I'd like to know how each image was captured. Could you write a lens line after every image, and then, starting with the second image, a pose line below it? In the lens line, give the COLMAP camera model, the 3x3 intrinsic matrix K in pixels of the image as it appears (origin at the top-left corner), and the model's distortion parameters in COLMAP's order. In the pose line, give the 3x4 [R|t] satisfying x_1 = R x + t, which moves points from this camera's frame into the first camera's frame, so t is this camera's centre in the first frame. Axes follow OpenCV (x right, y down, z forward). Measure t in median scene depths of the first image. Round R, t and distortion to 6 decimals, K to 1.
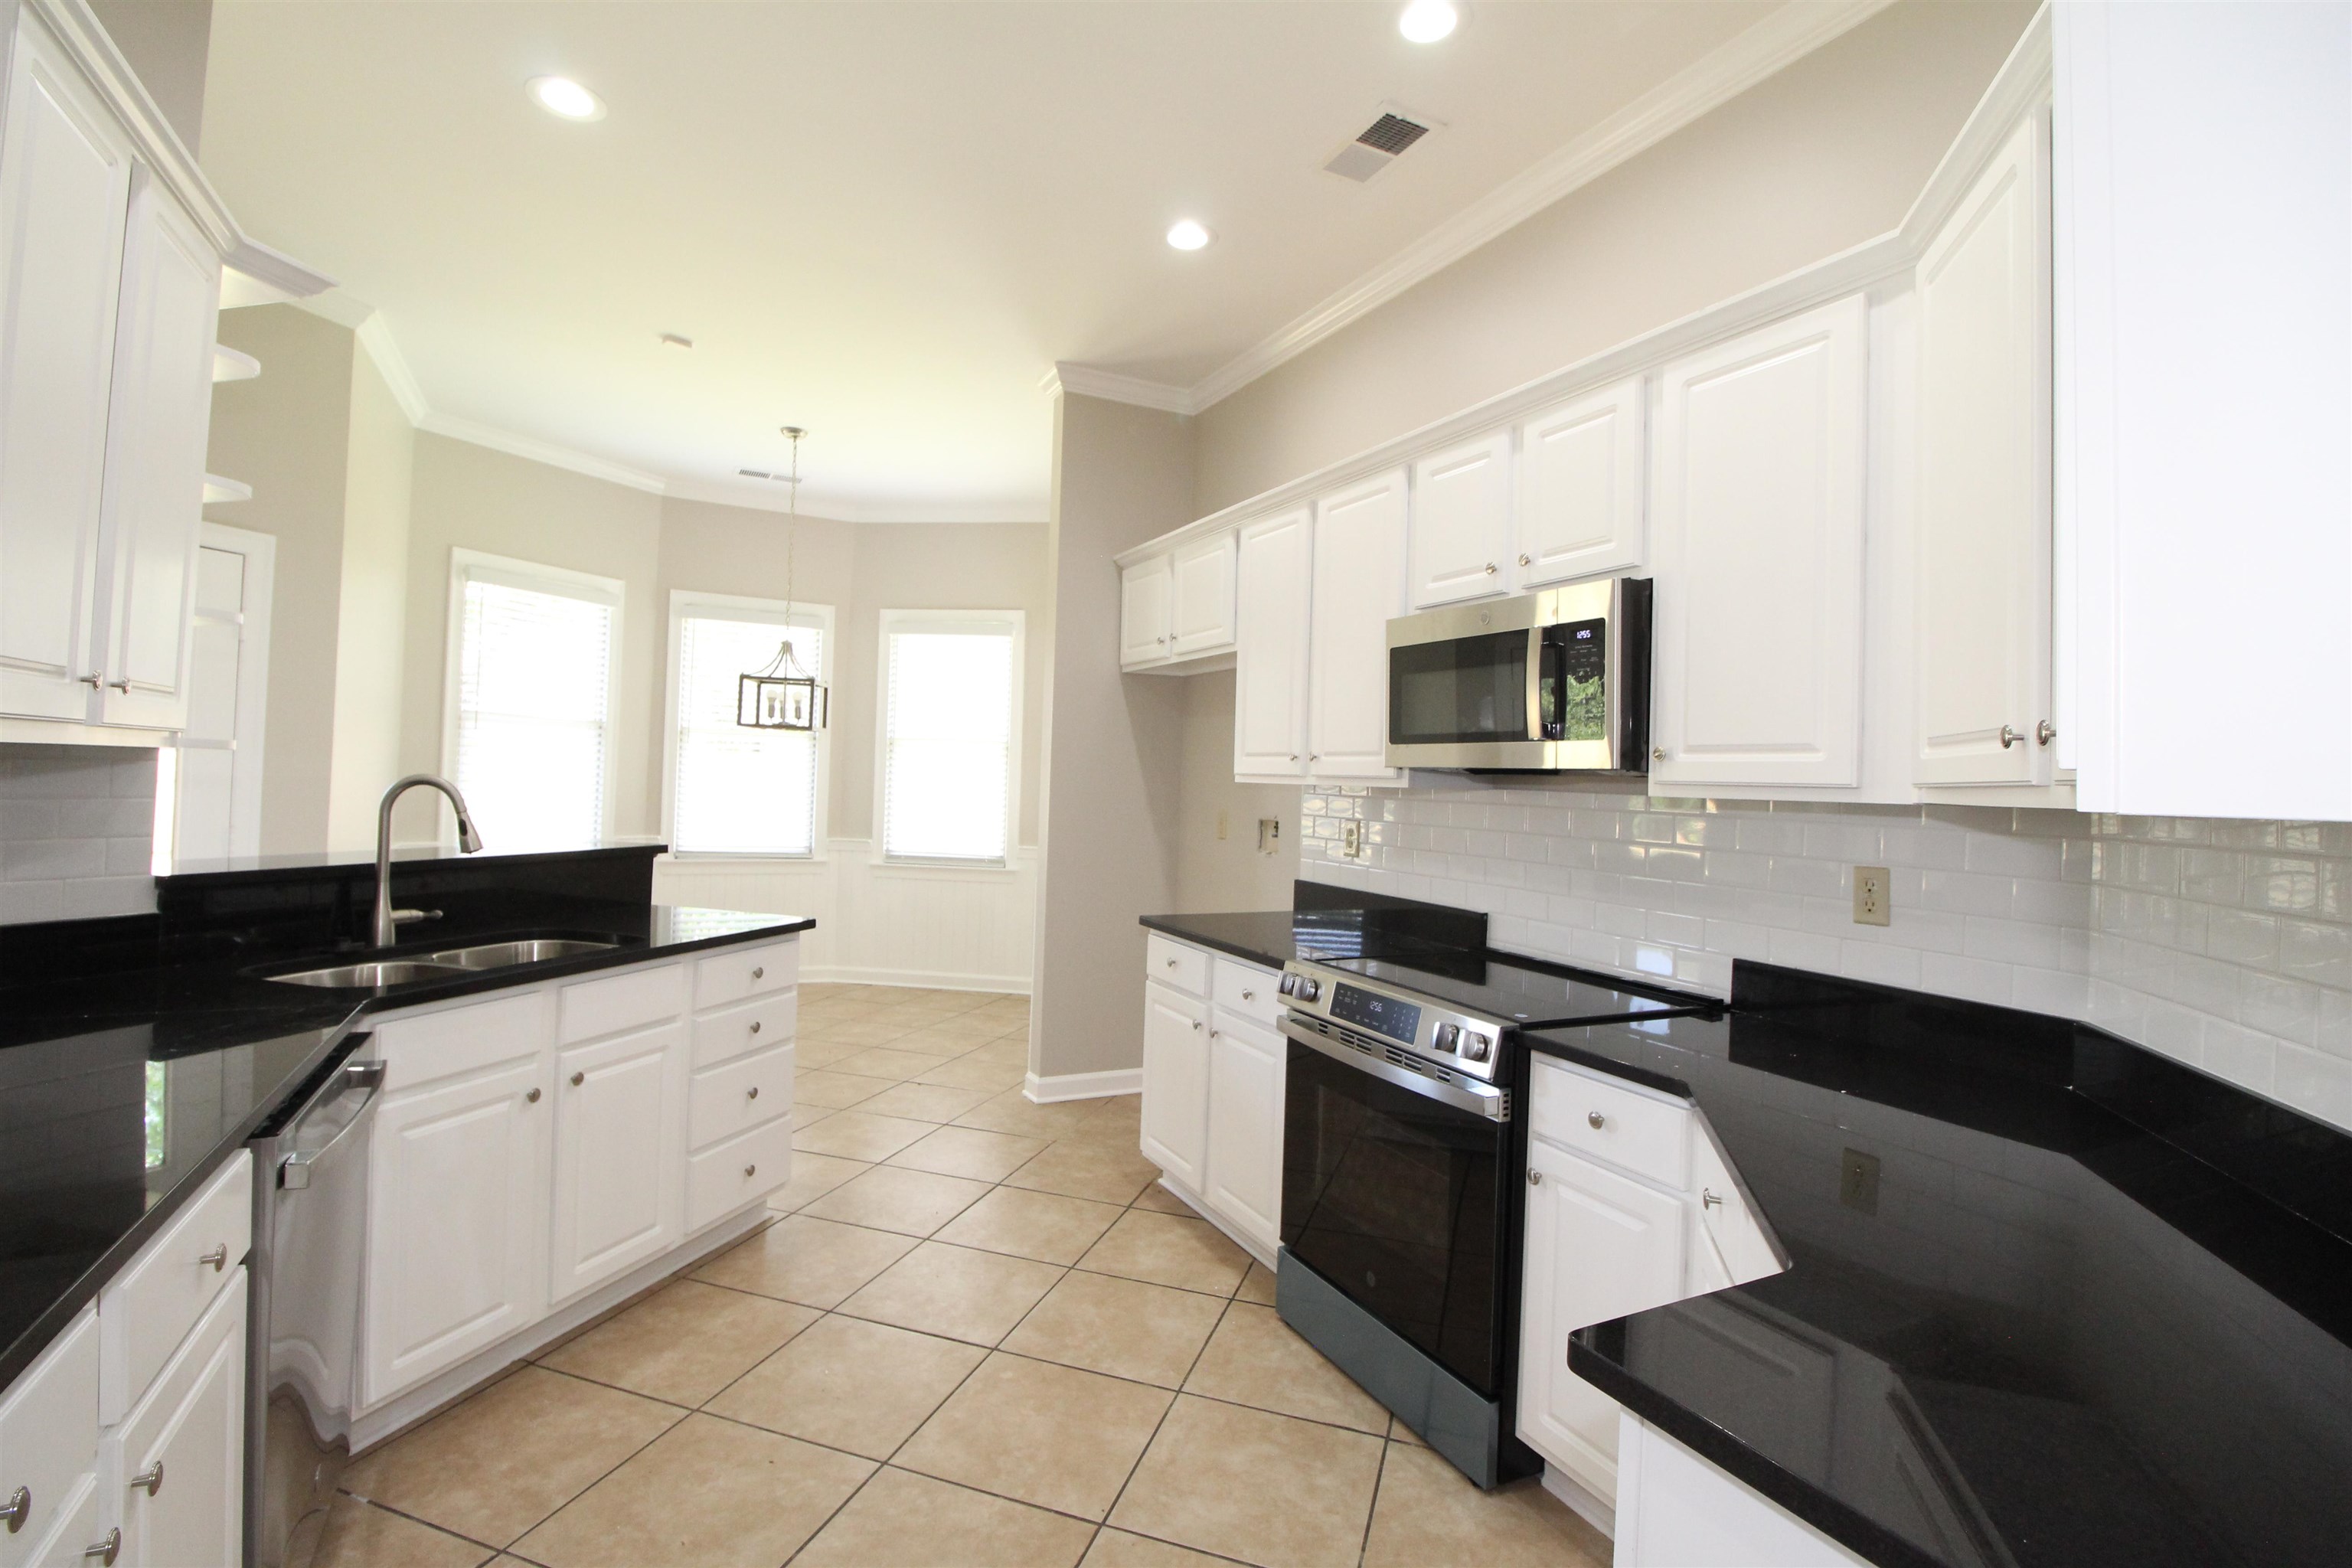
lens RADIAL K [[1094.2, 0, 1179.9], [0, 1094.2, 763.6], [0, 0, 1]] dist [-0.019502, -0.000639]
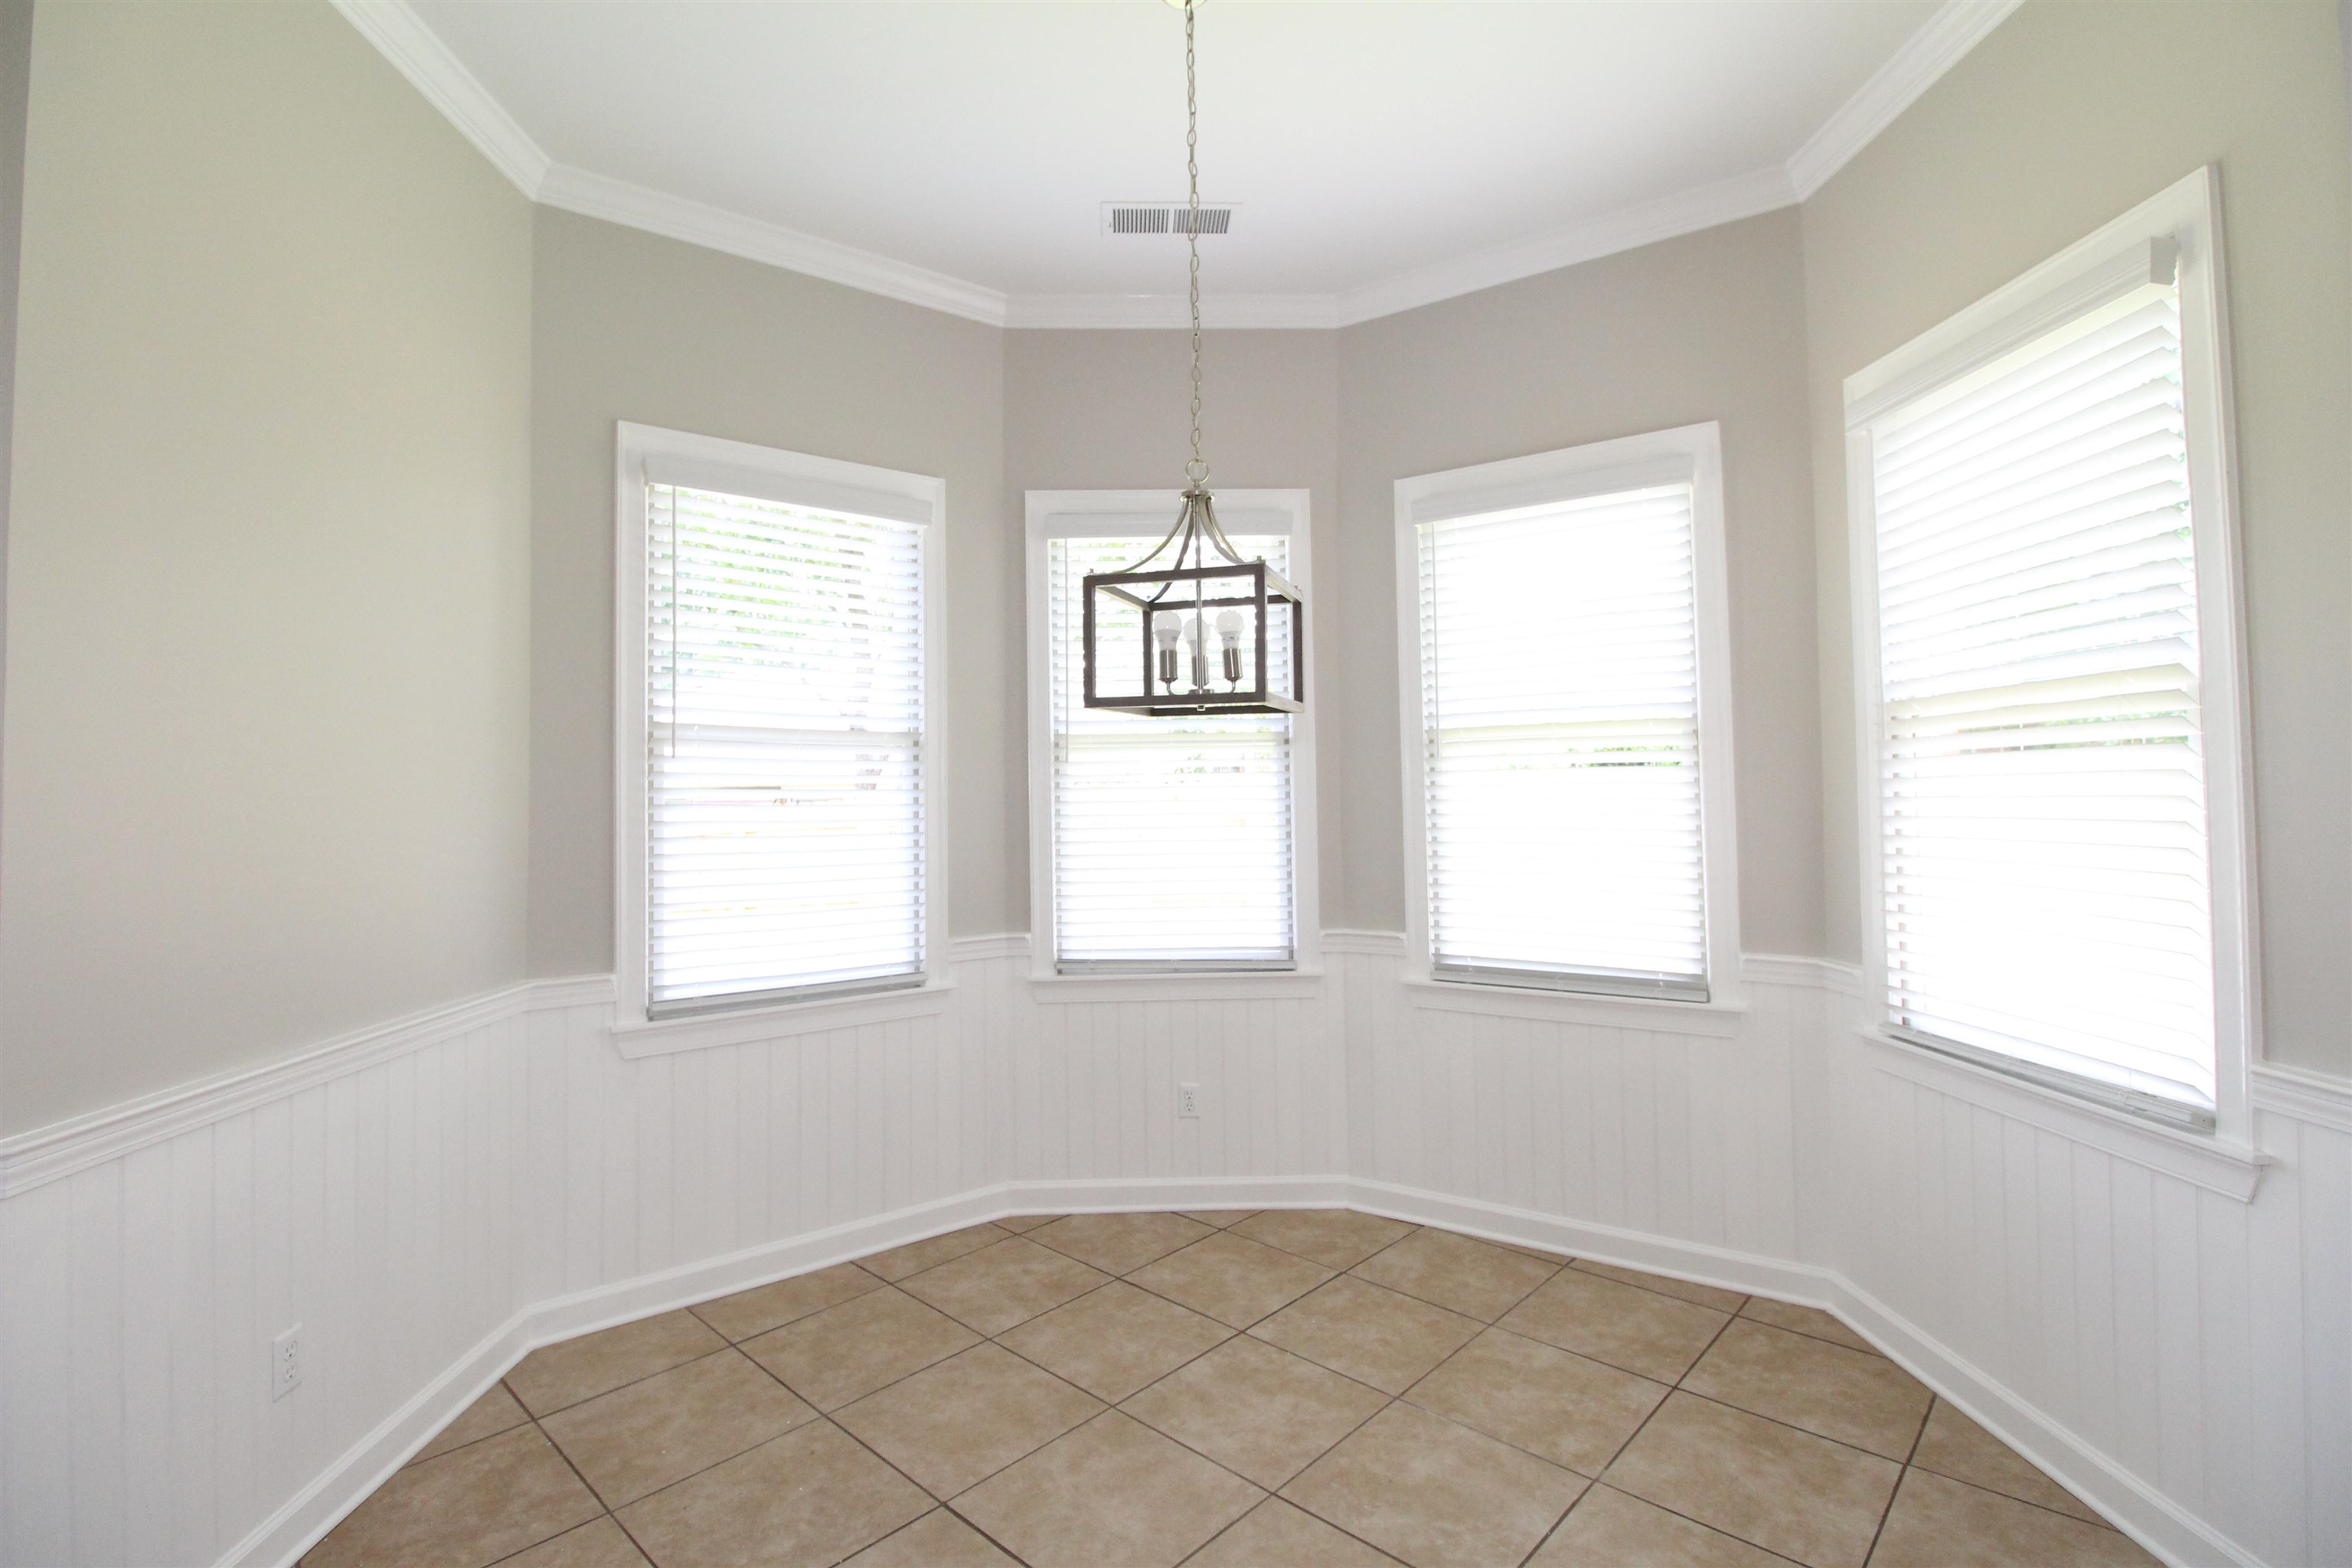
lens RADIAL K [[1094.2, 0, 1179.9], [0, 1094.2, 763.6], [0, 0, 1]] dist [-0.019502, -0.000639]
pose [[0.905123, -0.059869, -0.420914, -0.200697], [0.053870, 0.998206, -0.026140, -0.000940], [0.421724, 0.000985, 0.906724, 0.628268]]
